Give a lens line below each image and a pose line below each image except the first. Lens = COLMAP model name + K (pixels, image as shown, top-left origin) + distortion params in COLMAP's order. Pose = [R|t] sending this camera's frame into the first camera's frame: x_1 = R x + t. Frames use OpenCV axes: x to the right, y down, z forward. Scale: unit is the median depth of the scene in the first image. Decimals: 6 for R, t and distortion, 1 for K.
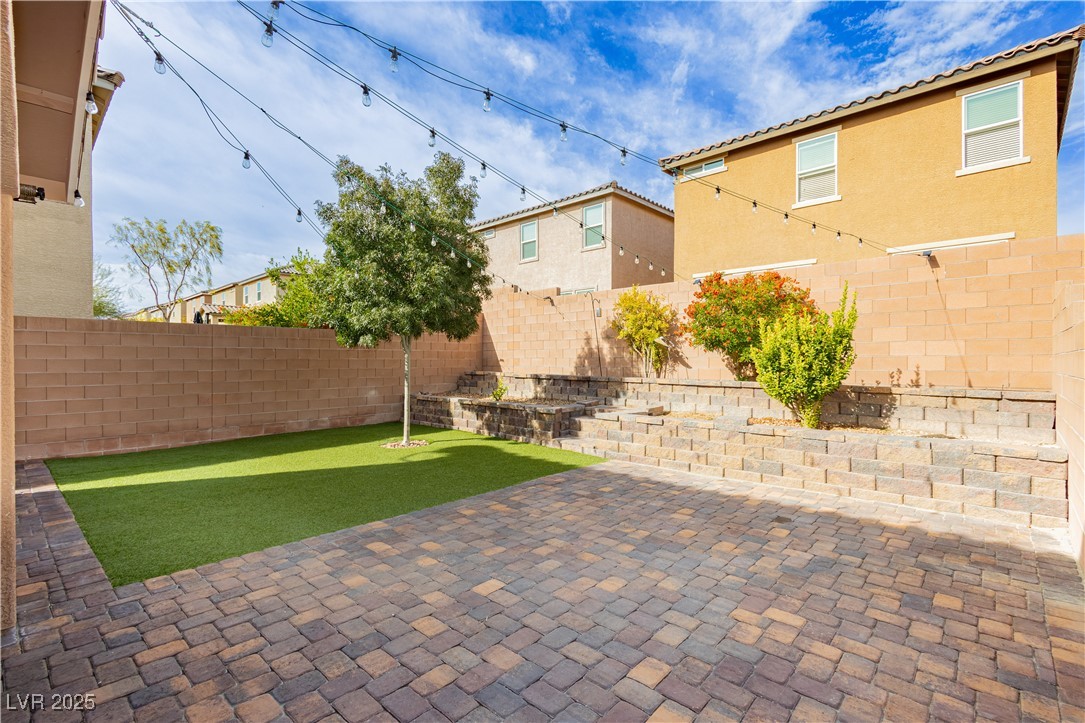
lens RADIAL K [[518.6, 0, 551.9], [0, 518.6, 361.1], [0, 0, 1]] dist [-0.000895, -0.000707]
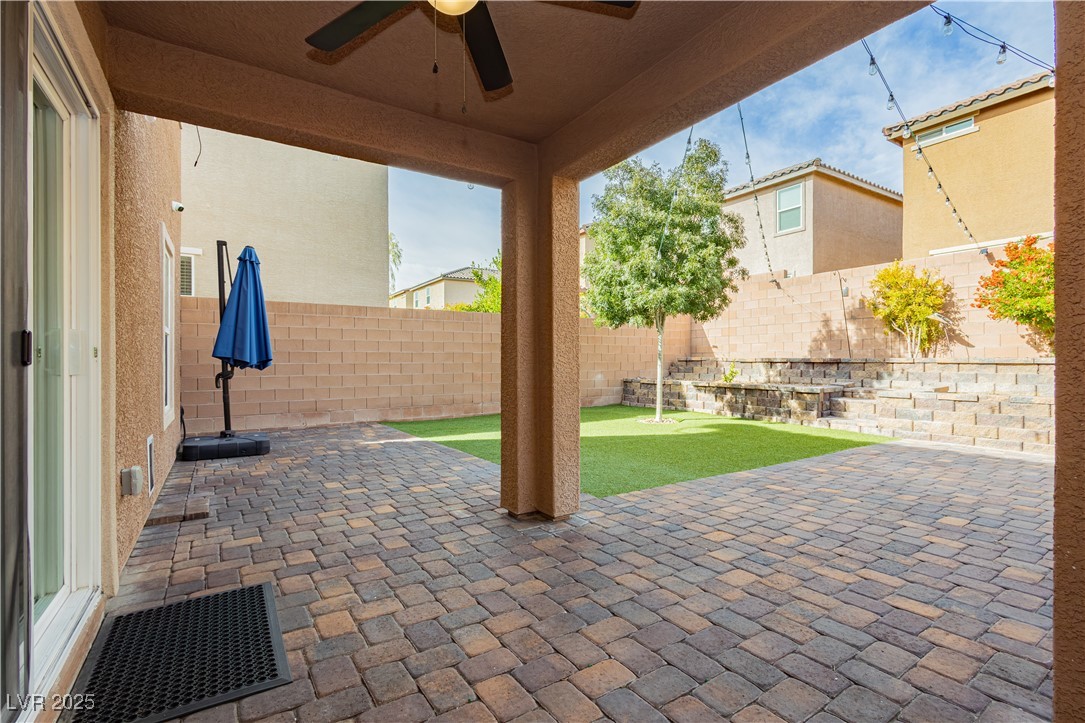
lens RADIAL K [[518.6, 0, 551.9], [0, 518.6, 361.1], [0, 0, 1]] dist [-0.000895, -0.000707]
pose [[0.962947, -0.001053, -0.269689, -0.198586], [0.002010, 0.999993, 0.003275, 0.033739], [0.269683, -0.003695, 0.962942, -0.073978]]
